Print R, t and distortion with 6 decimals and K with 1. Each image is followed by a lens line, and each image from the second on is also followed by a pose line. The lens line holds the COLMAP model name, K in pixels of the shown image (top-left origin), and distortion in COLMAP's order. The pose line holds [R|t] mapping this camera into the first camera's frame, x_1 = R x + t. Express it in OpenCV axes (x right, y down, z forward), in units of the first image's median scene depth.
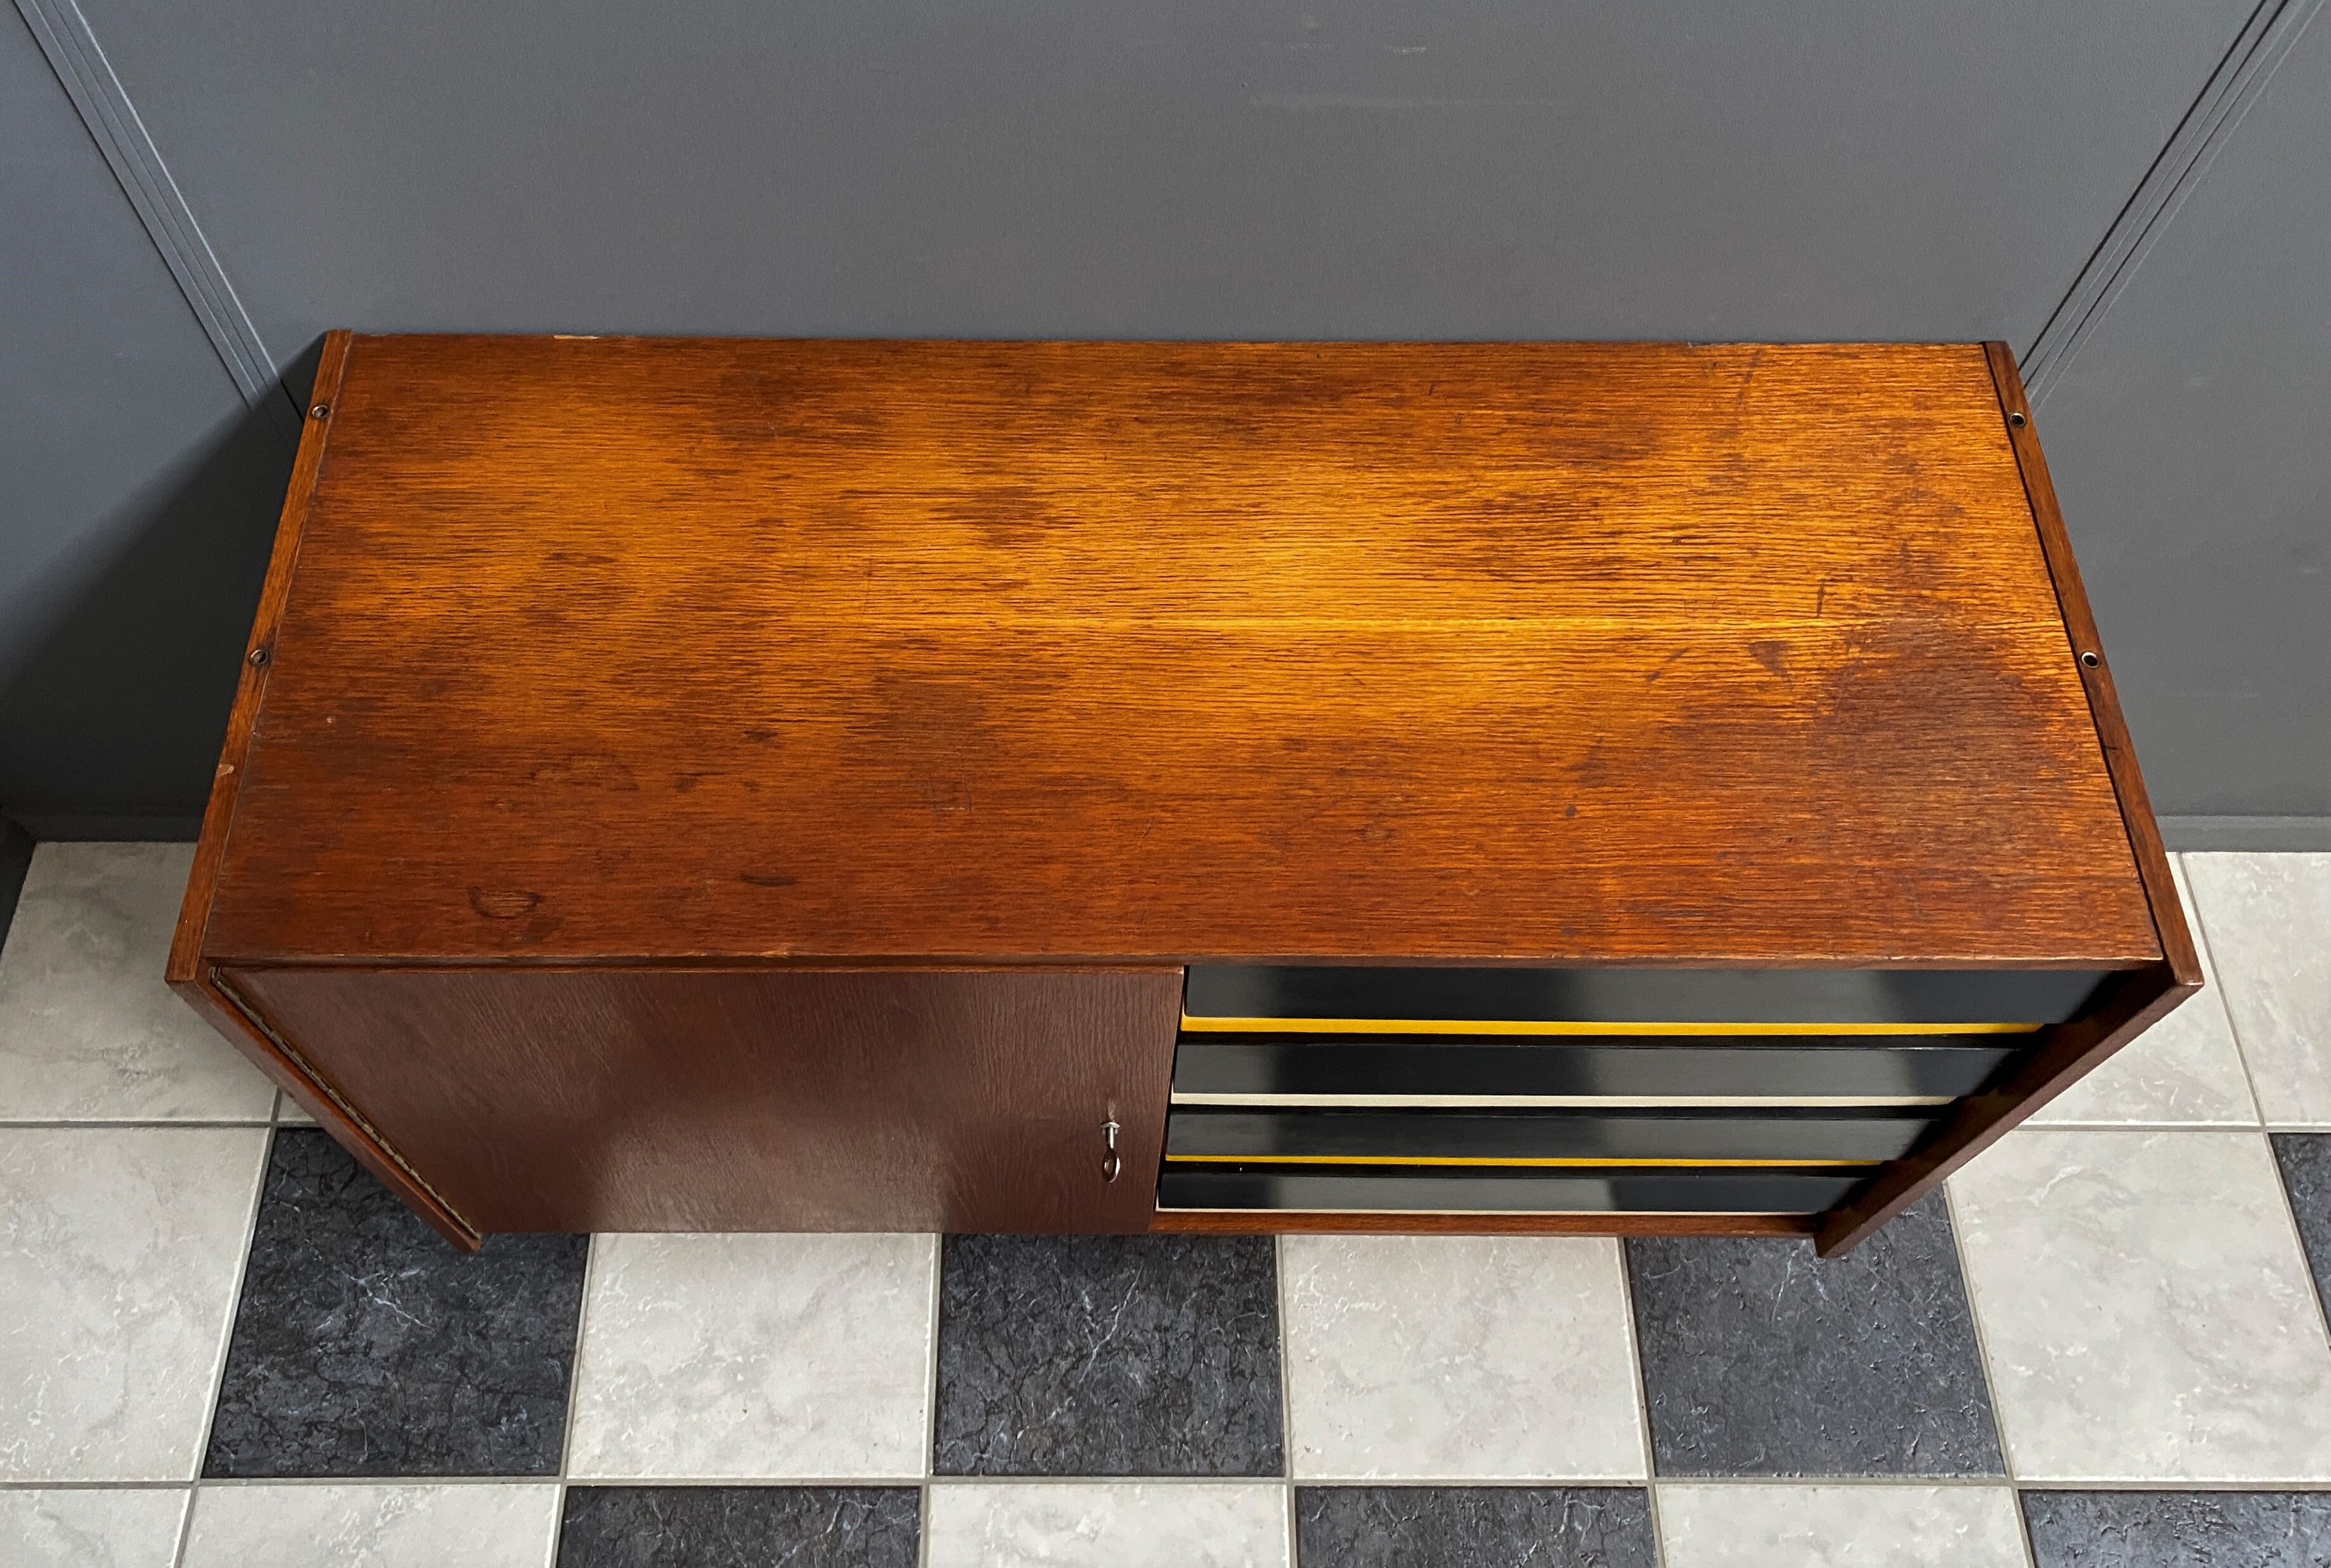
lens RADIAL K [[1915.9, 0, 1119.3], [0, 1915.9, 694.0], [0, 0, 1]] dist [-0.023820, 0.028298]
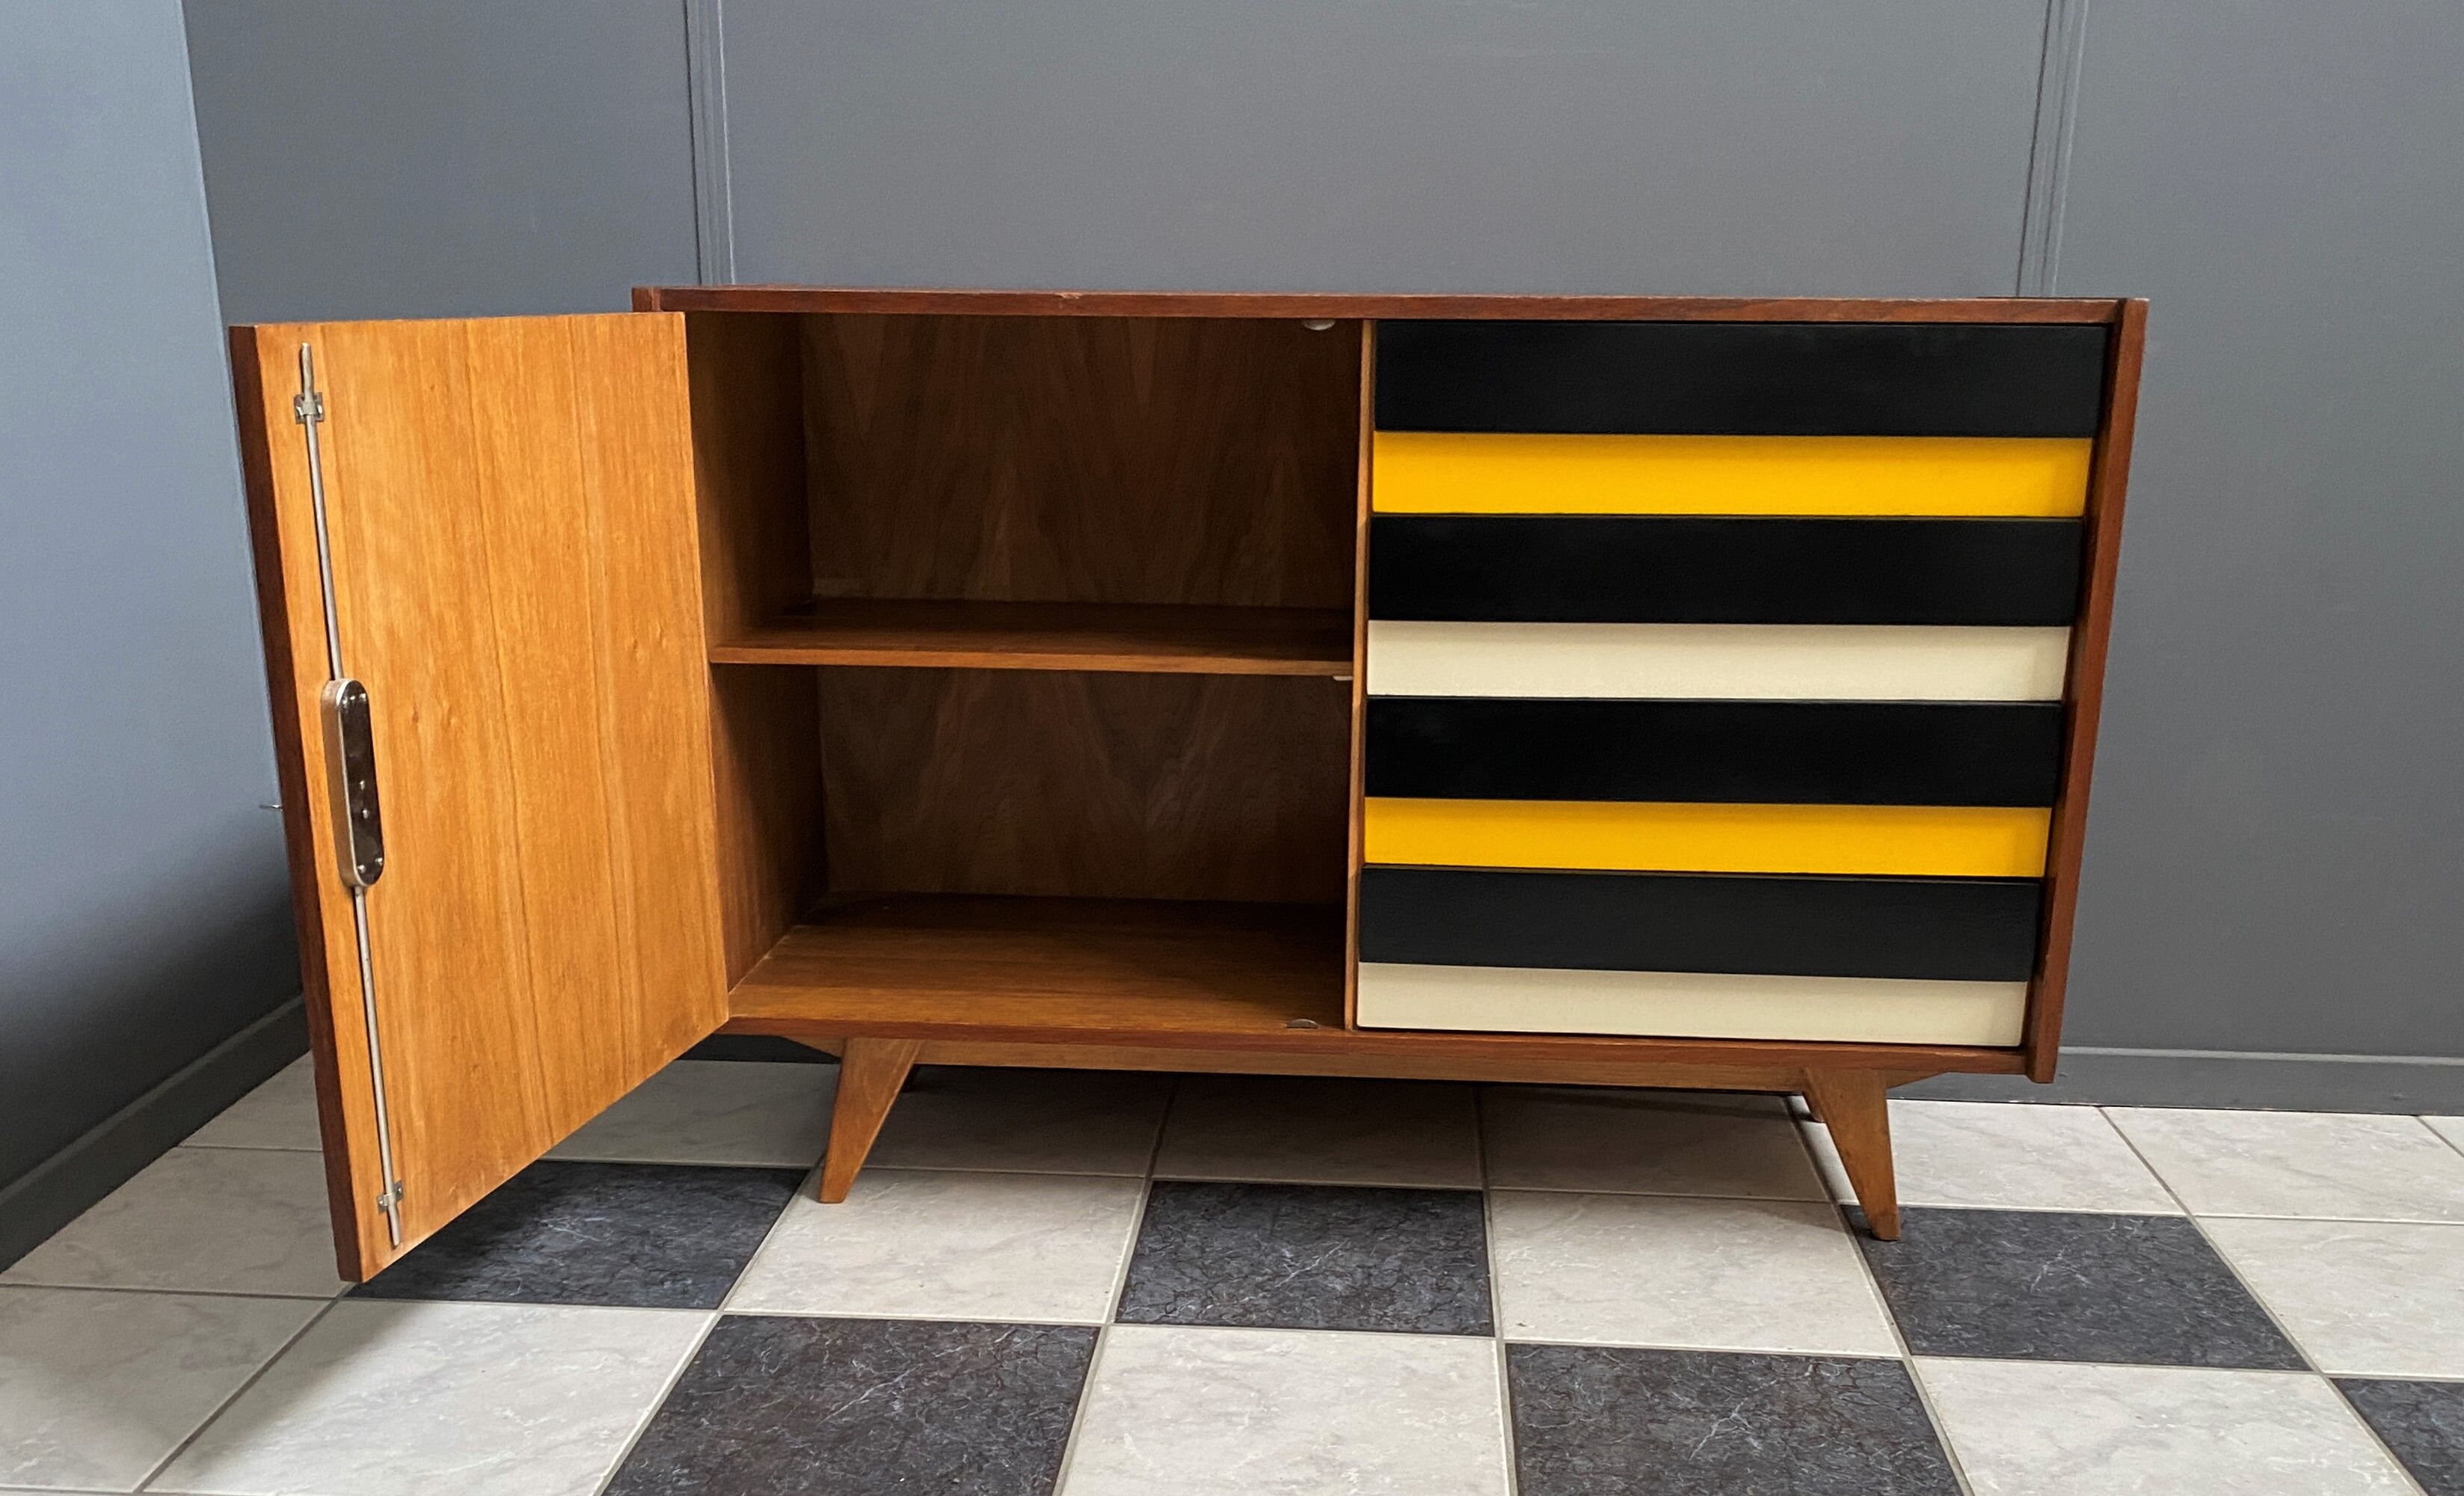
lens RADIAL K [[2231.0, 0, 1252.3], [0, 2231.0, 991.6], [0, 0, 1]] dist [0.055595, -0.079374]
pose [[0.997635, 0.016785, -0.066658, 0.038077], [-0.057046, 0.743187, -0.666648, 0.980962], [0.038349, 0.668873, 0.742386, 0.087329]]
